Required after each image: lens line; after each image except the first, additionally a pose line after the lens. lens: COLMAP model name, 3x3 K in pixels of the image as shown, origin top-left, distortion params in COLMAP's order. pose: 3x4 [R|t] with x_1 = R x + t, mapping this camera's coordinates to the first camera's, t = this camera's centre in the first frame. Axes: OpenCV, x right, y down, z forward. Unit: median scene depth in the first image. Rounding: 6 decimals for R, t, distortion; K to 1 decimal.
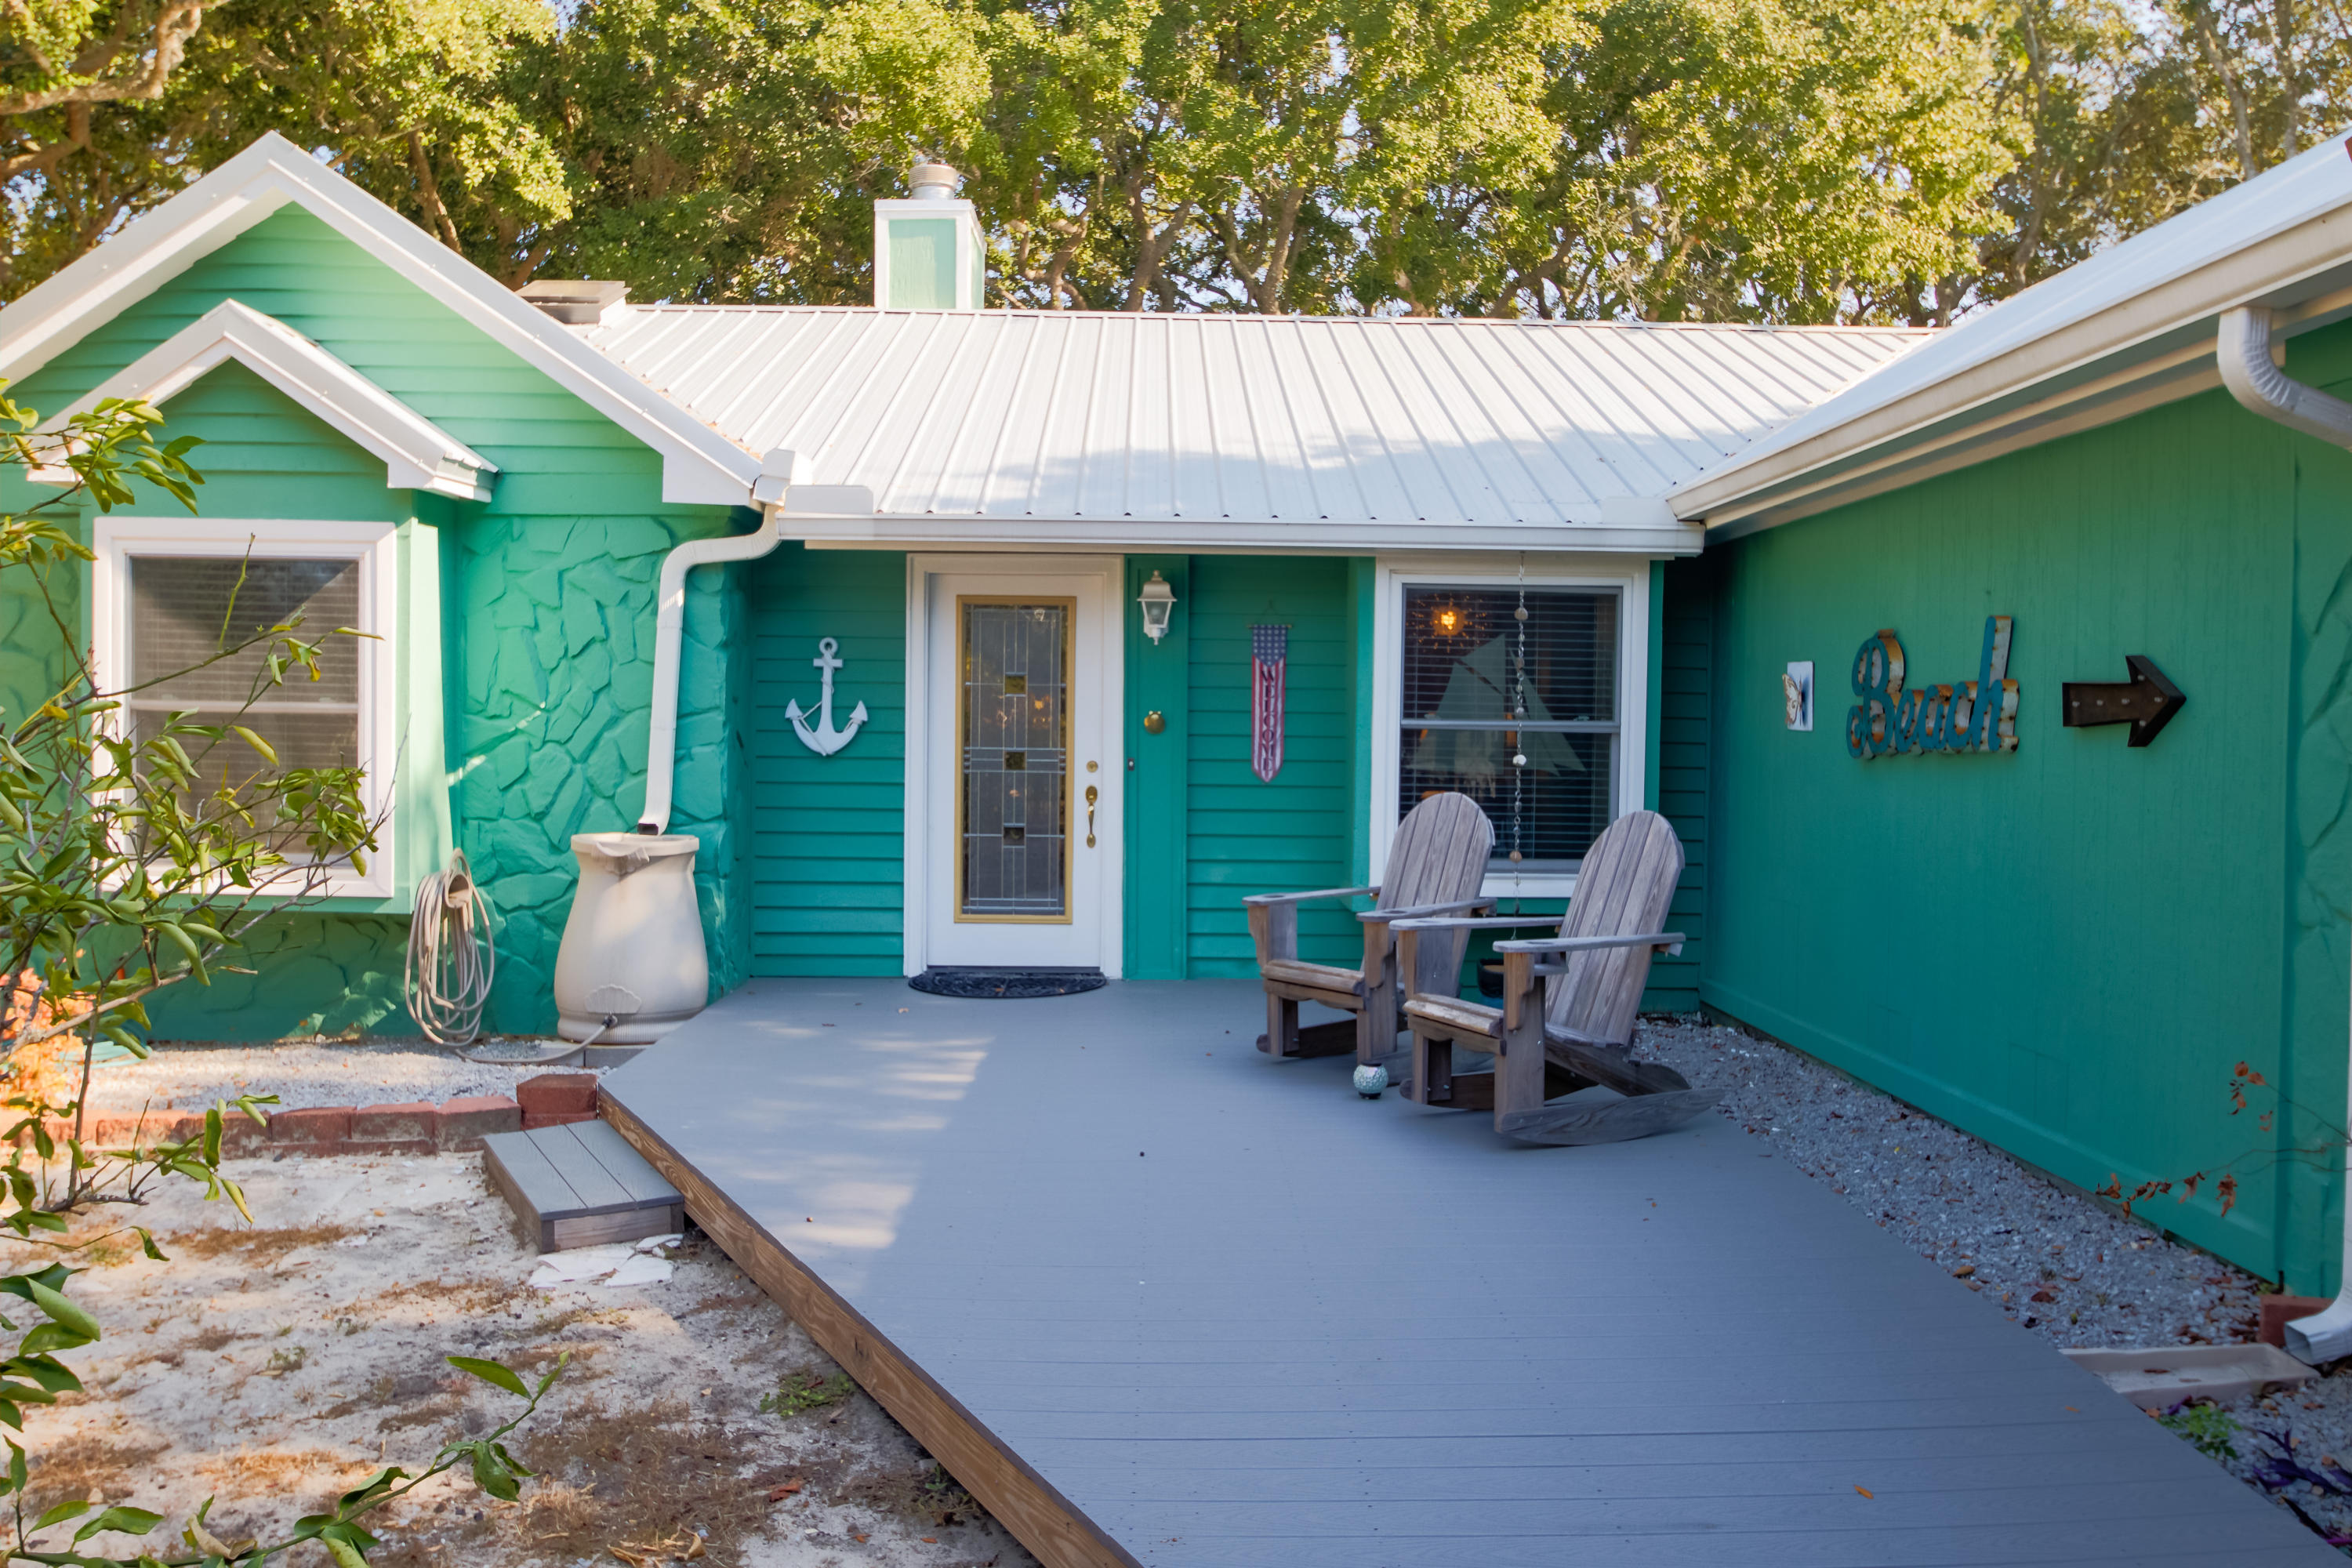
lens RADIAL K [[1856.8, 0, 1176.0], [0, 1856.8, 784.0], [0, 0, 1]] dist [-0.058942, 0.002929]
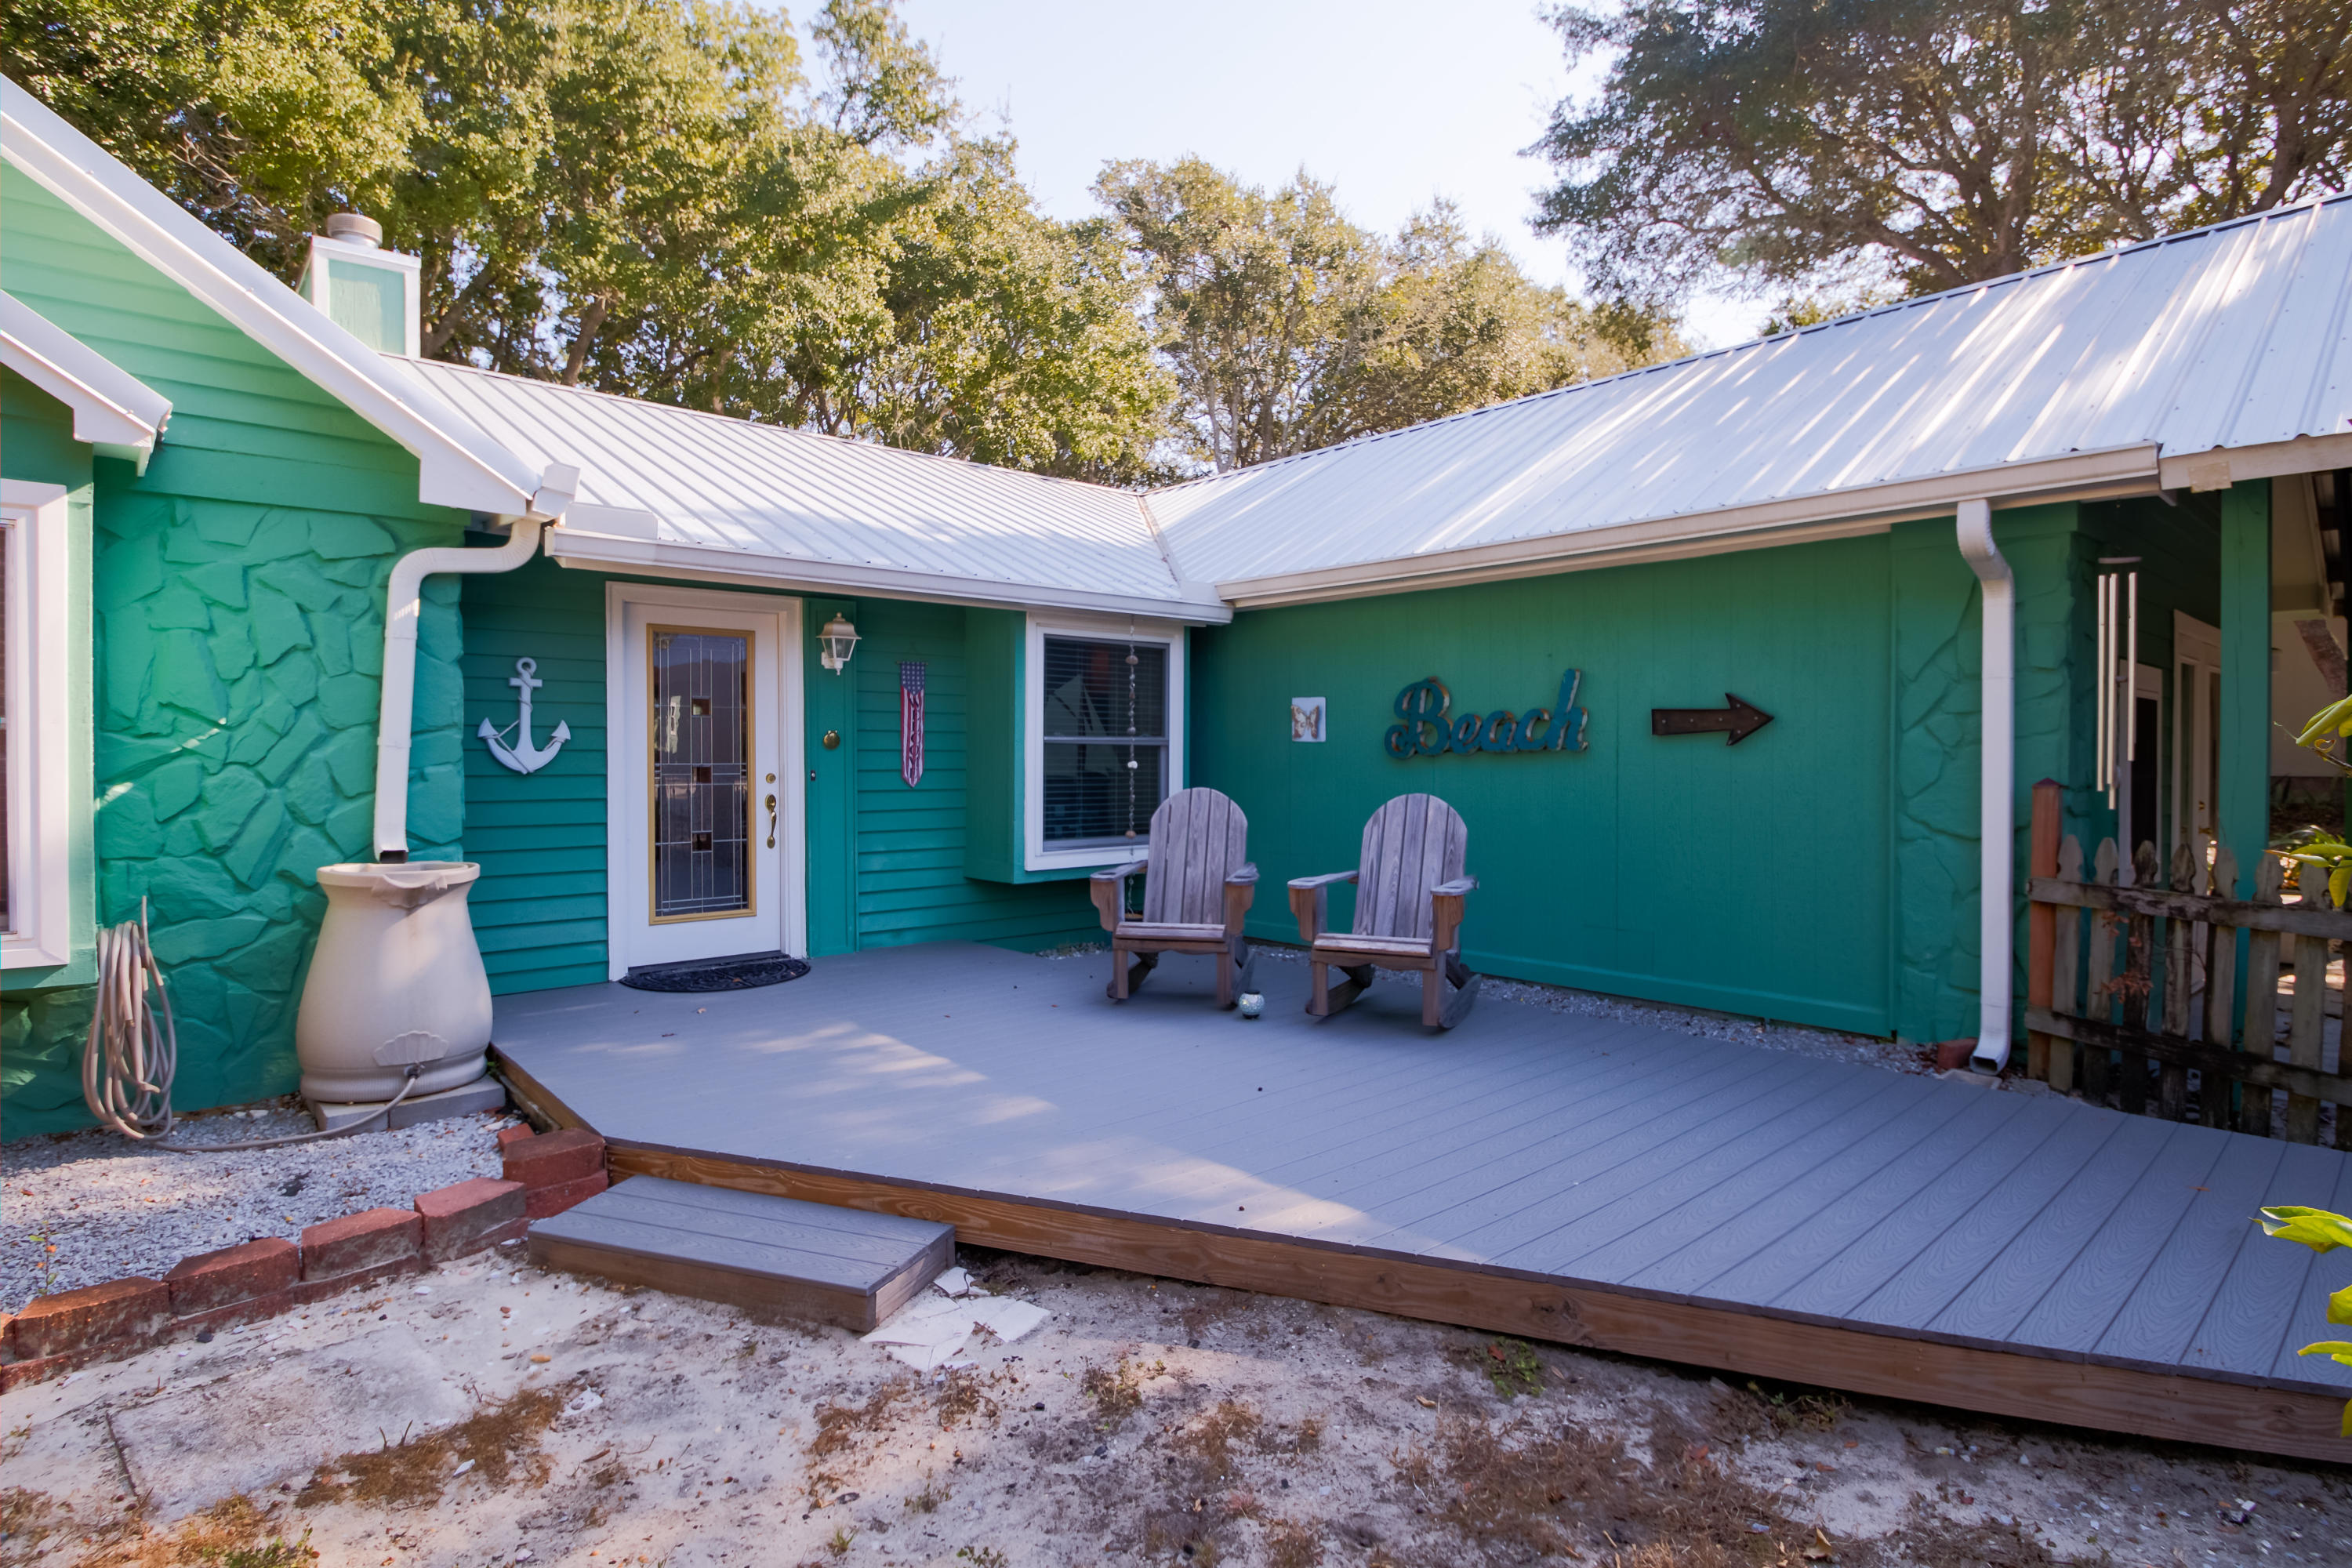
lens RADIAL K [[1204.4, 0, 1176.0], [0, 1204.4, 784.0], [0, 0, 1]] dist [0.013997, -0.026490]
pose [[0.756947, -0.028066, 0.652873, -0.375188], [0.029334, 0.999530, 0.008958, -0.005637], [-0.652817, 0.012371, 0.757414, 0.286911]]
